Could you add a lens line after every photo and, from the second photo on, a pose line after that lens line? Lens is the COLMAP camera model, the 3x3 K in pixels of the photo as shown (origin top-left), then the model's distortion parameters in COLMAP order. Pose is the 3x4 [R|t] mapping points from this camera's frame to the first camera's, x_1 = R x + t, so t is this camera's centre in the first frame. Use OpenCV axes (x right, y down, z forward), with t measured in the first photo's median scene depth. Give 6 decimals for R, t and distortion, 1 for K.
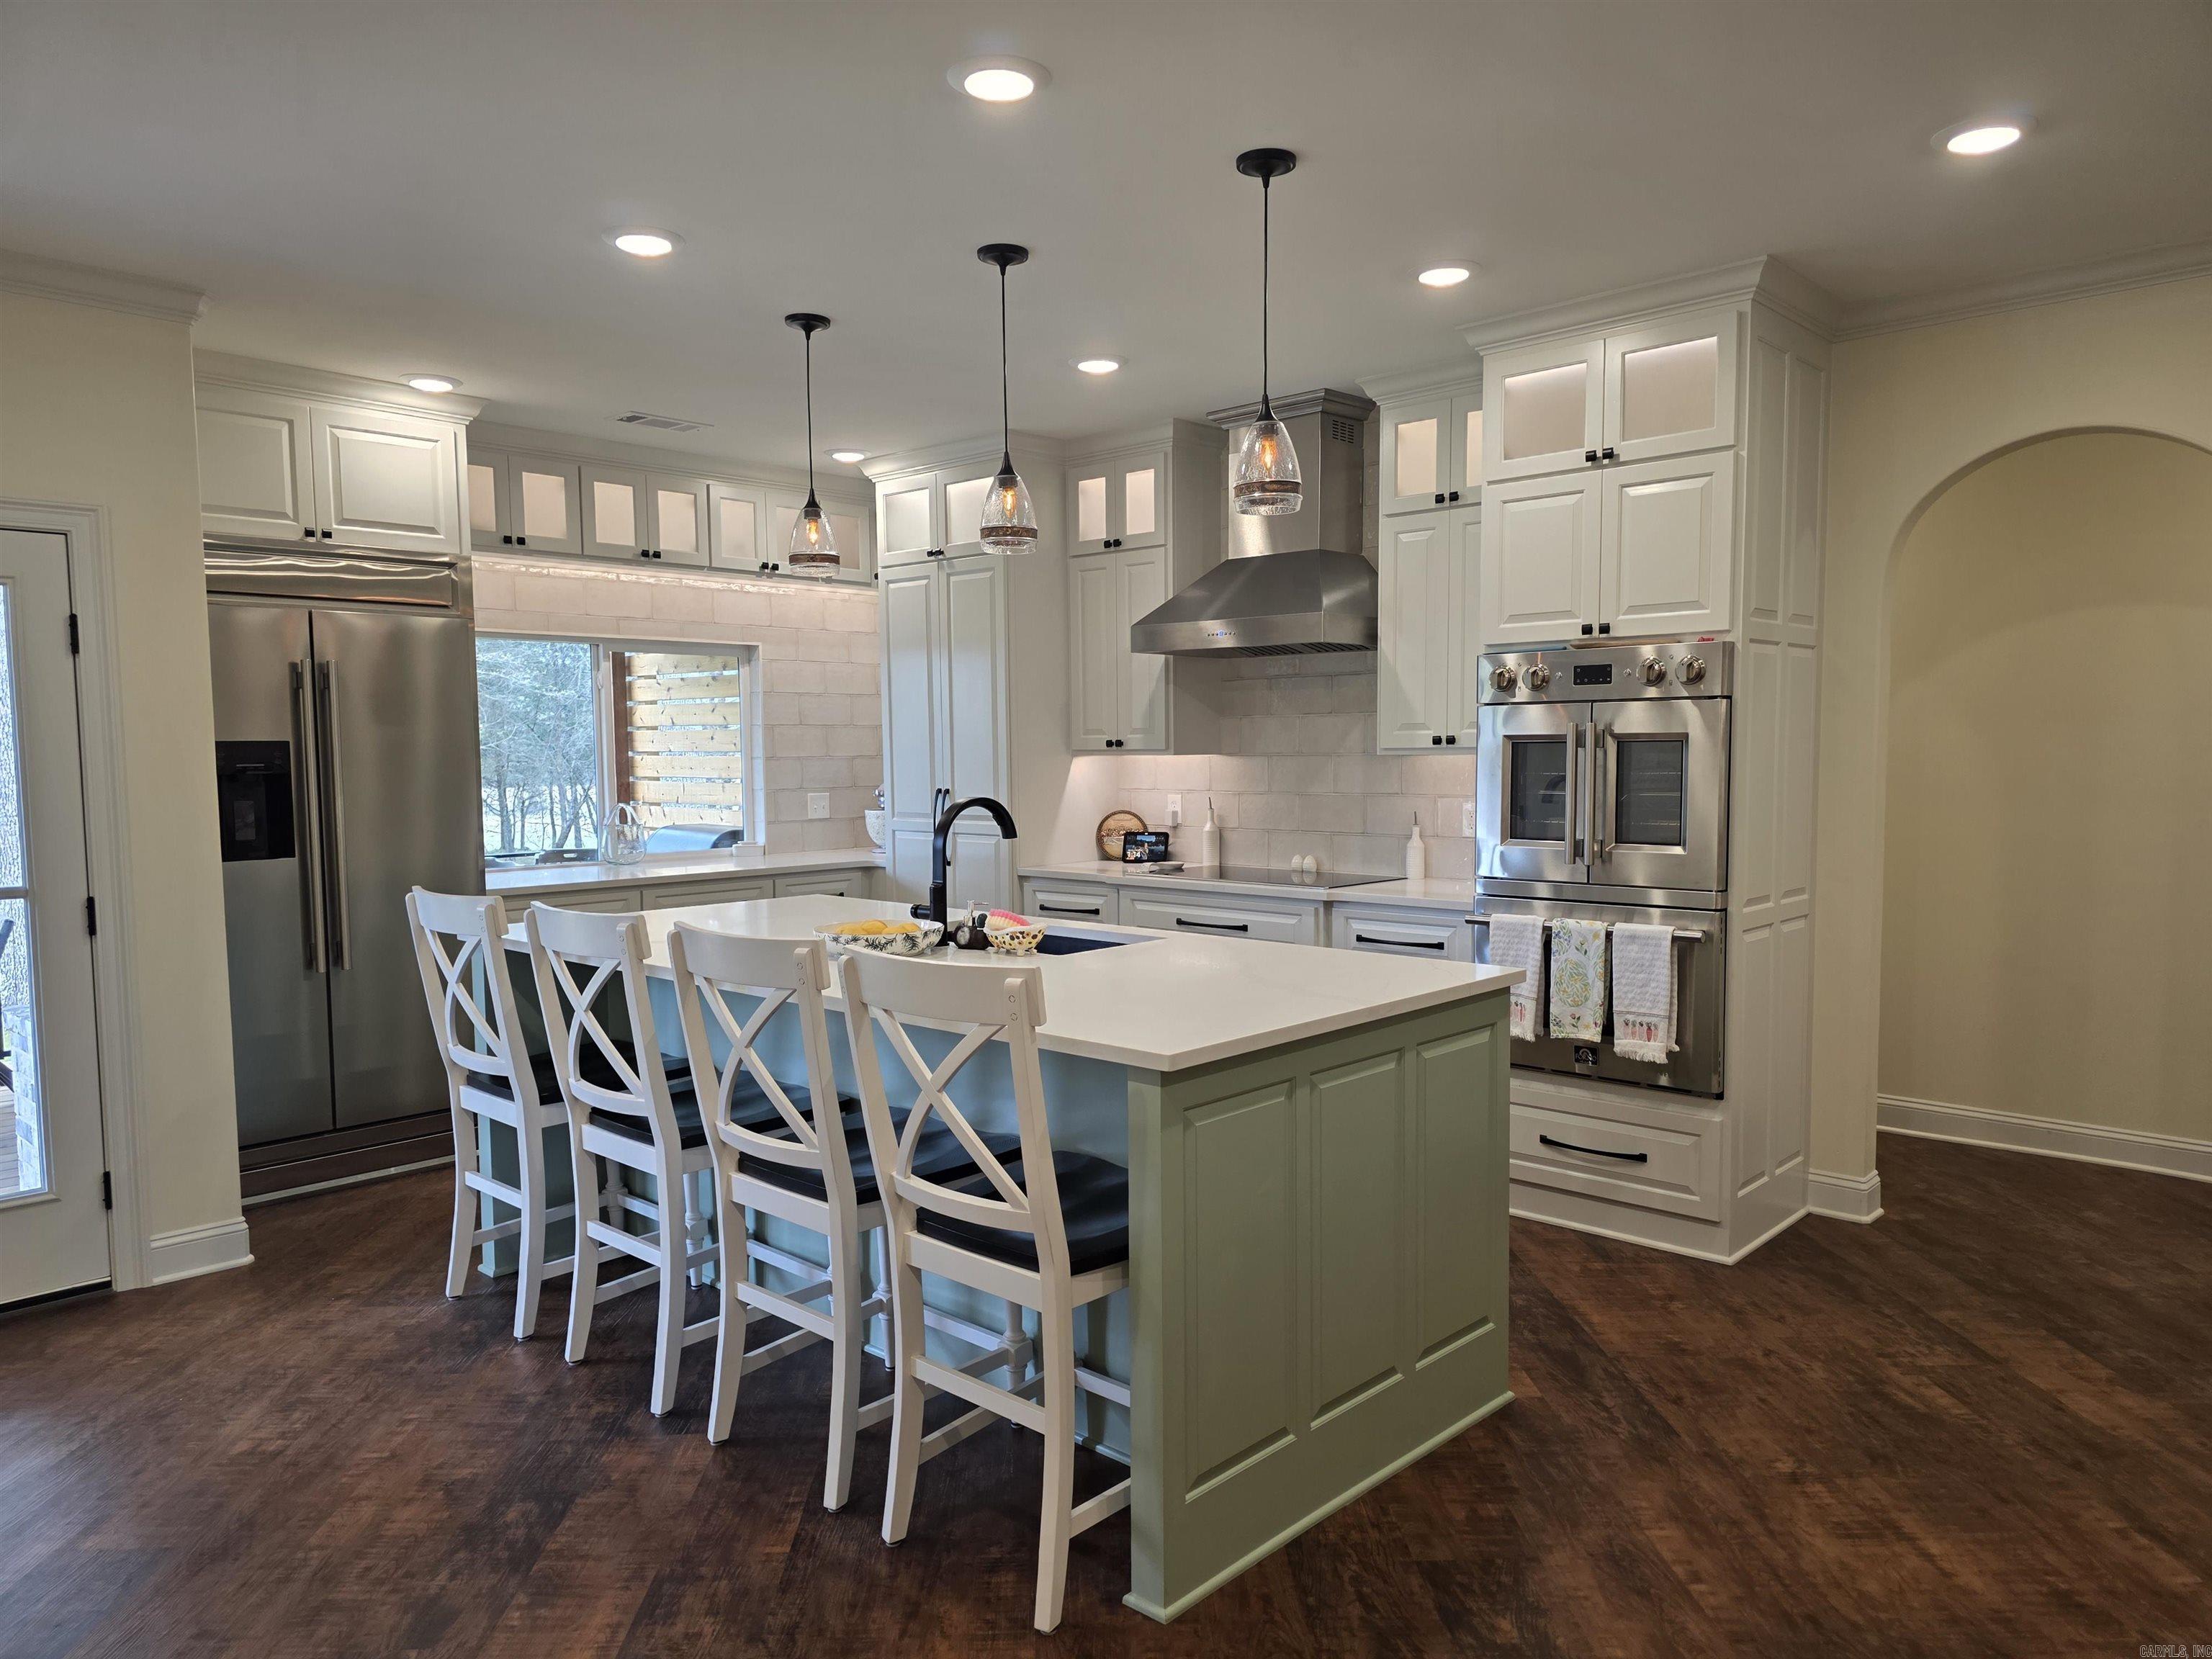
lens RADIAL K [[1494.7, 0, 1123.0], [0, 1494.7, 860.8], [0, 0, 1]] dist [0.071063, -0.067384]
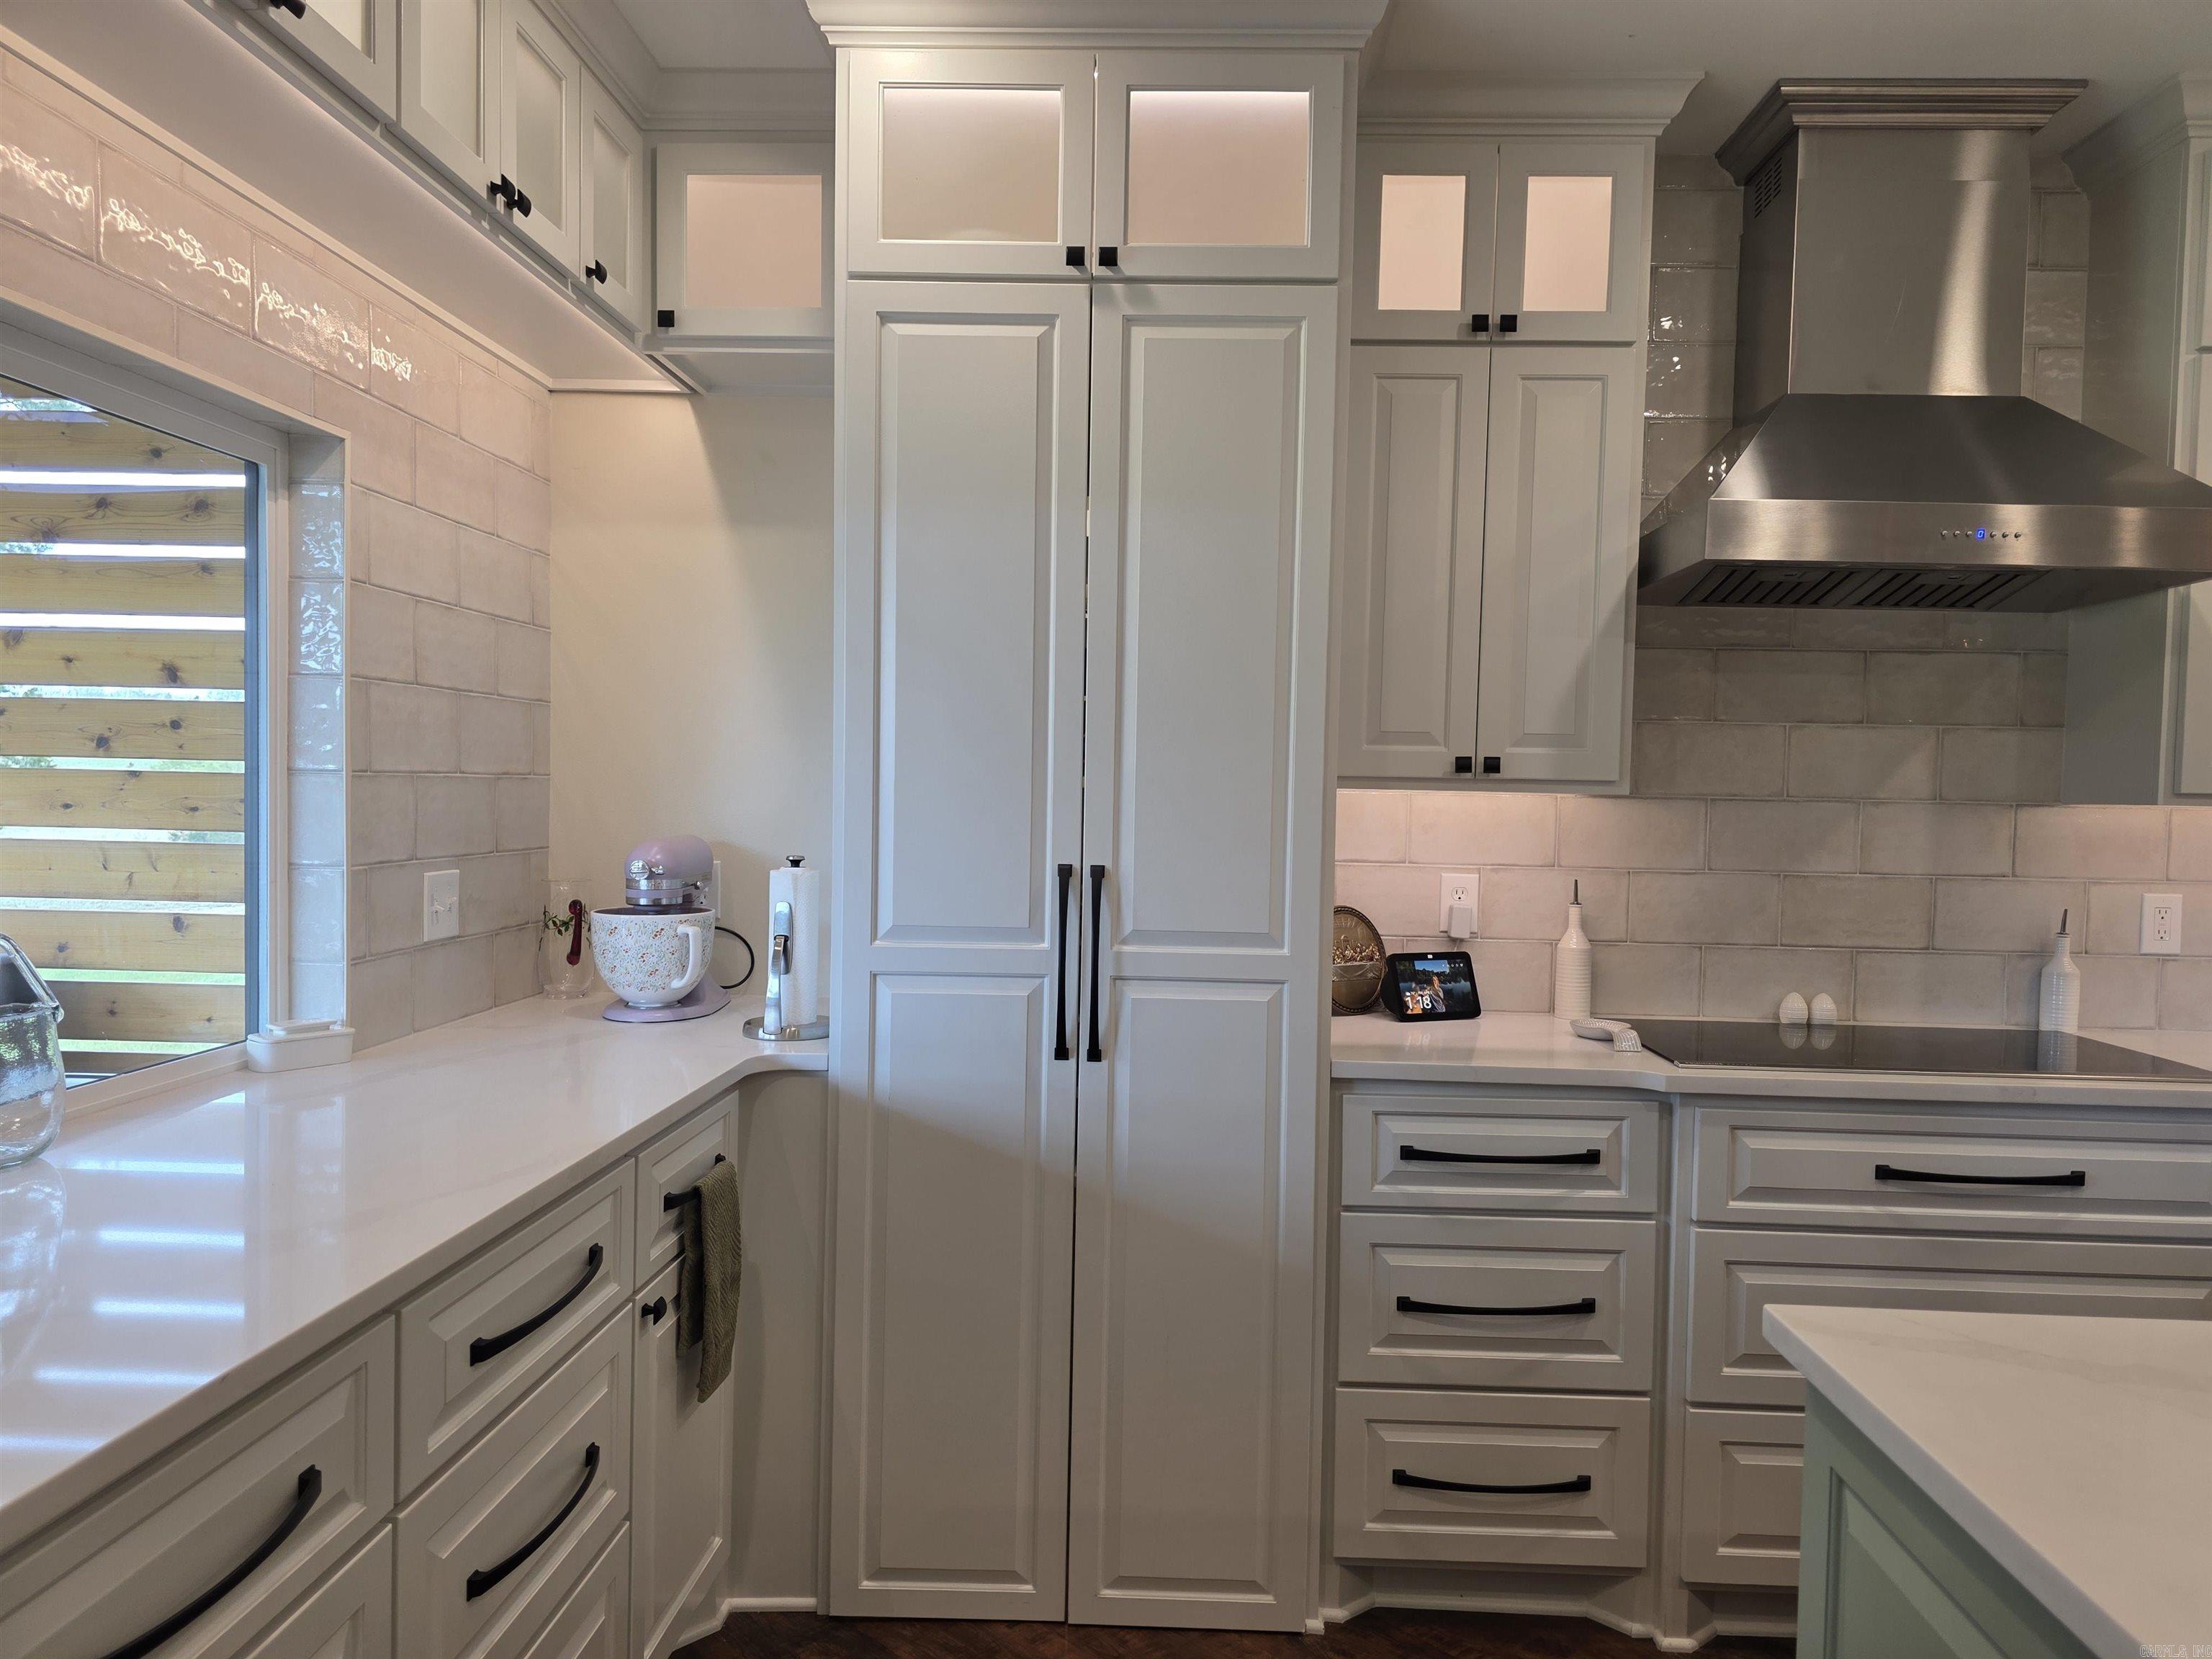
lens RADIAL K [[1494.7, 0, 1123.0], [0, 1494.7, 860.8], [0, 0, 1]] dist [0.071063, -0.067384]
pose [[0.755839, -0.006934, 0.654721, -0.522621], [0.023749, 0.999576, -0.016831, -0.060456], [-0.654327, 0.028270, 0.755683, 0.984836]]
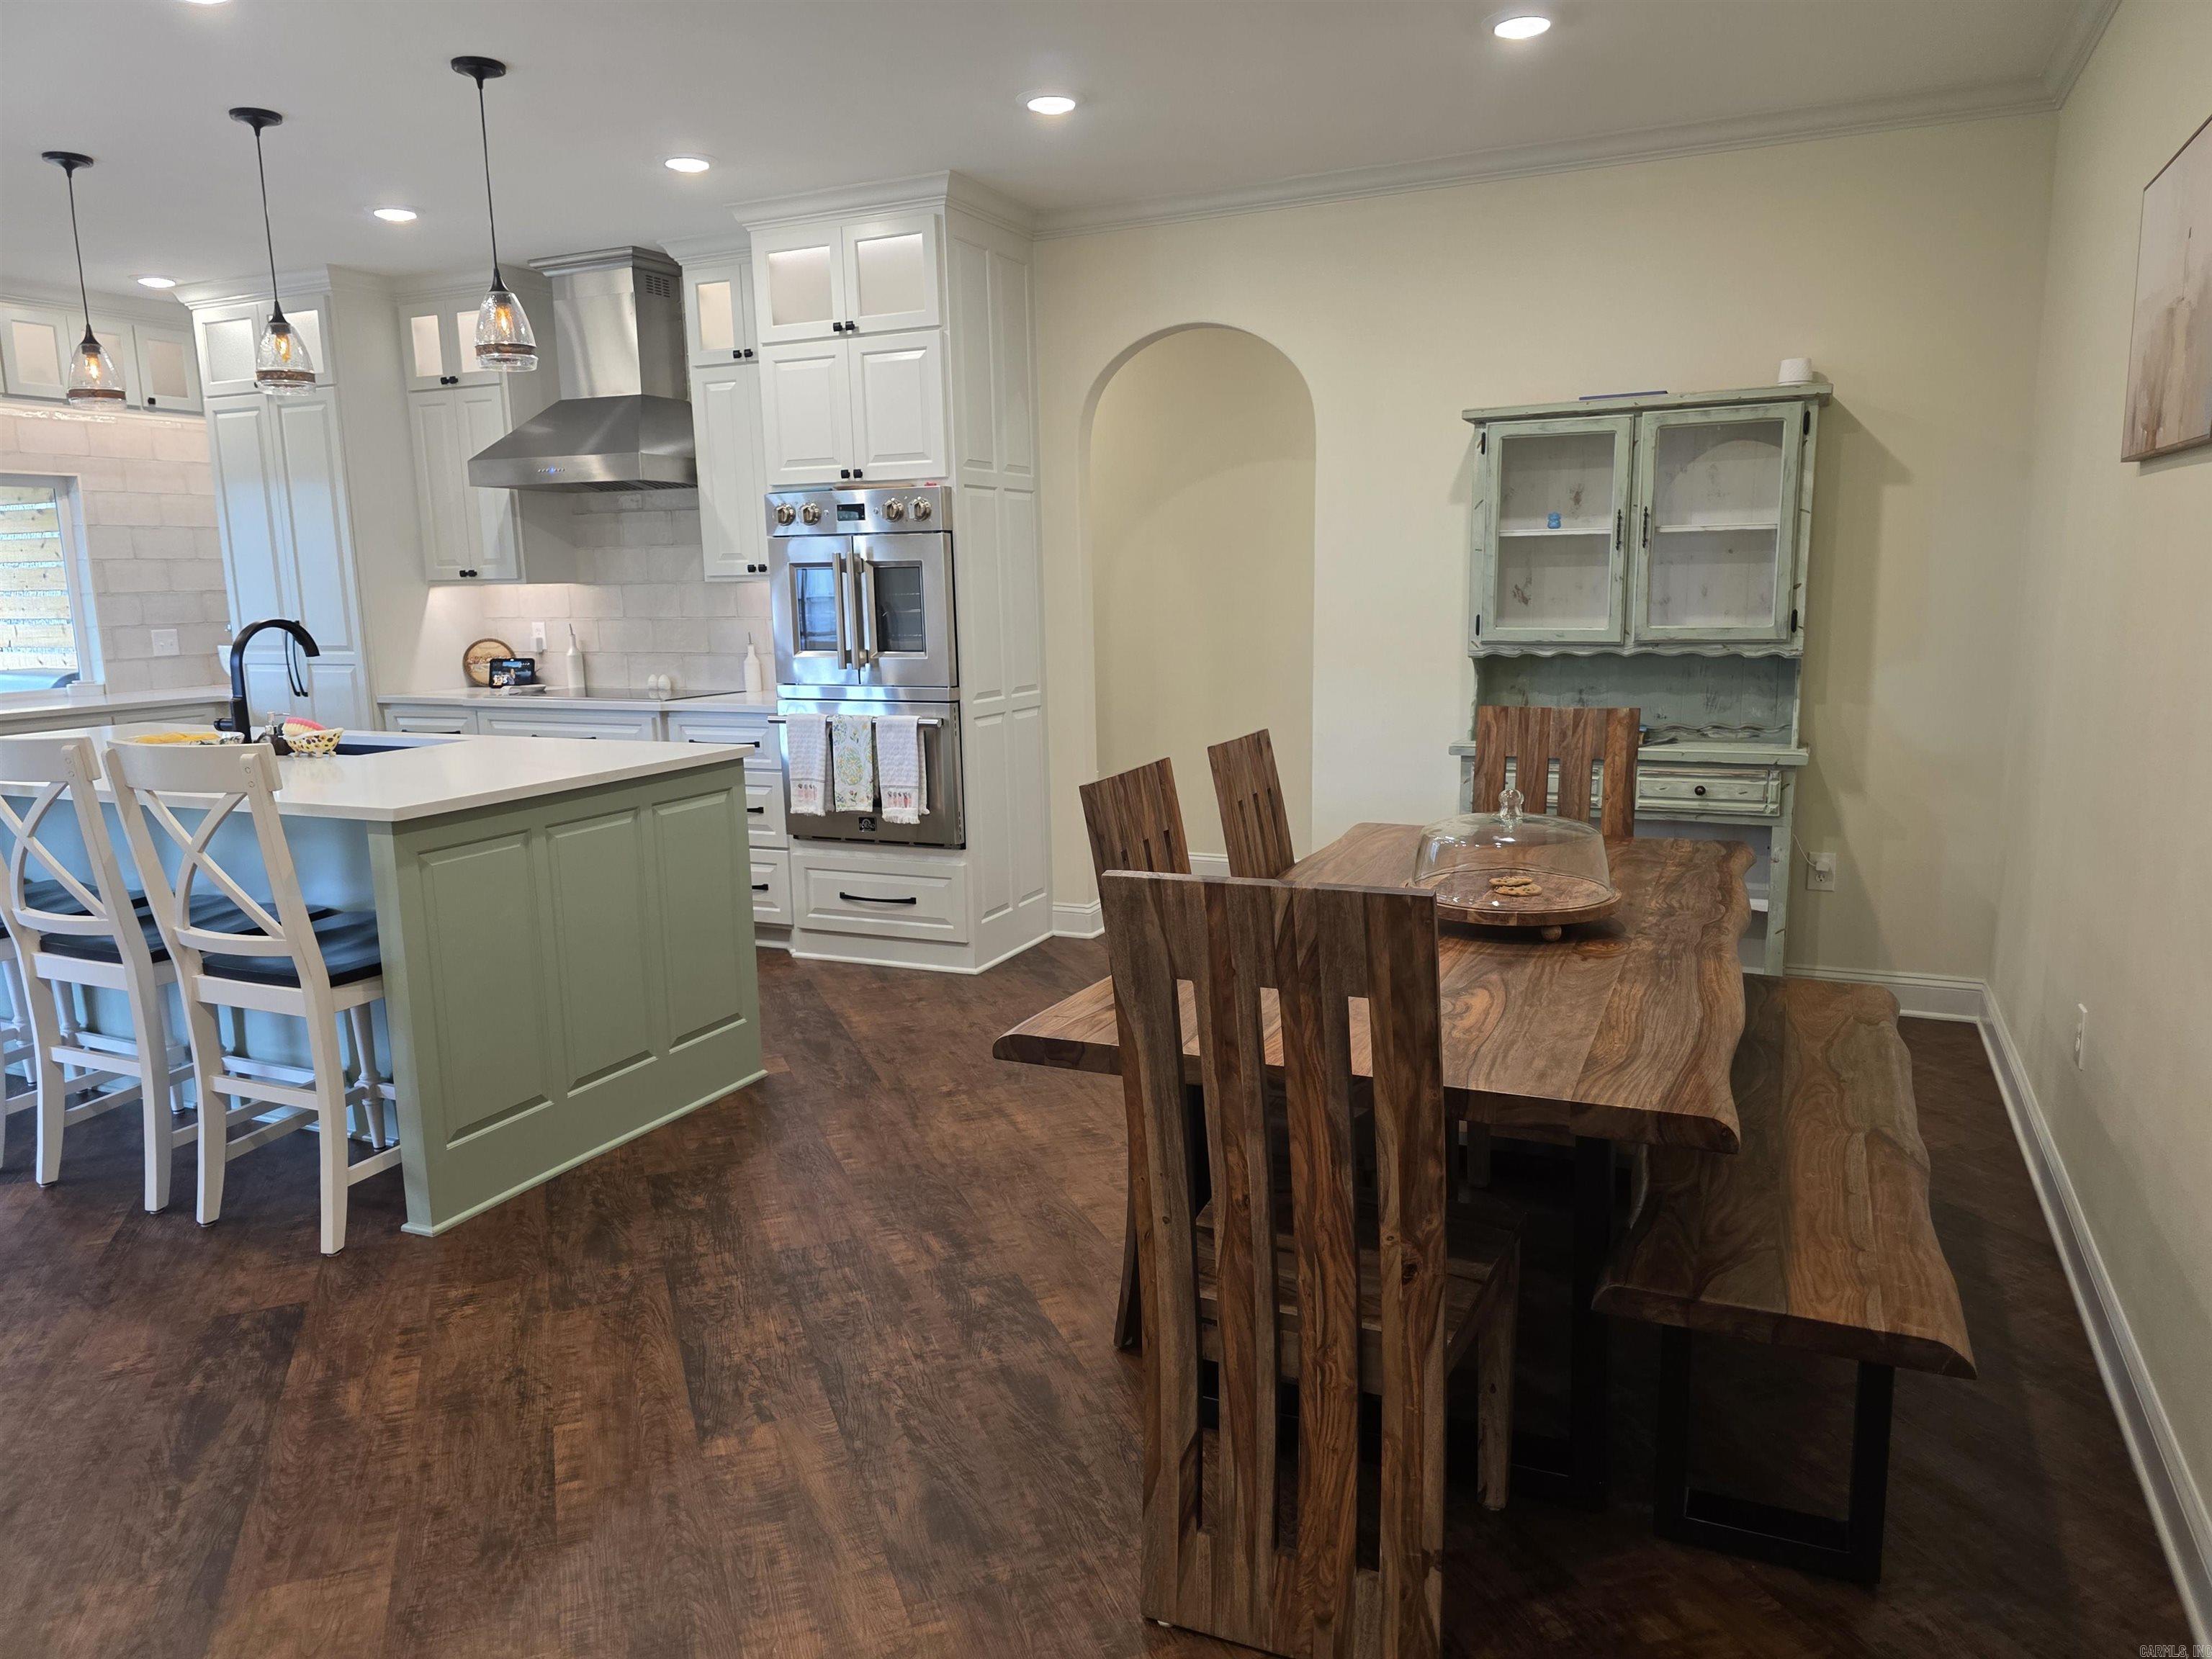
lens RADIAL K [[1498.8, 0, 1113.3], [0, 1498.8, 842.2], [0, 0, 1]] dist [0.068472, -0.075122]
pose [[0.950094, -0.066135, 0.304873, 0.119537], [0.037333, 0.994351, 0.099359, 0.027923], [-0.309722, -0.083018, 0.947196, -0.234923]]
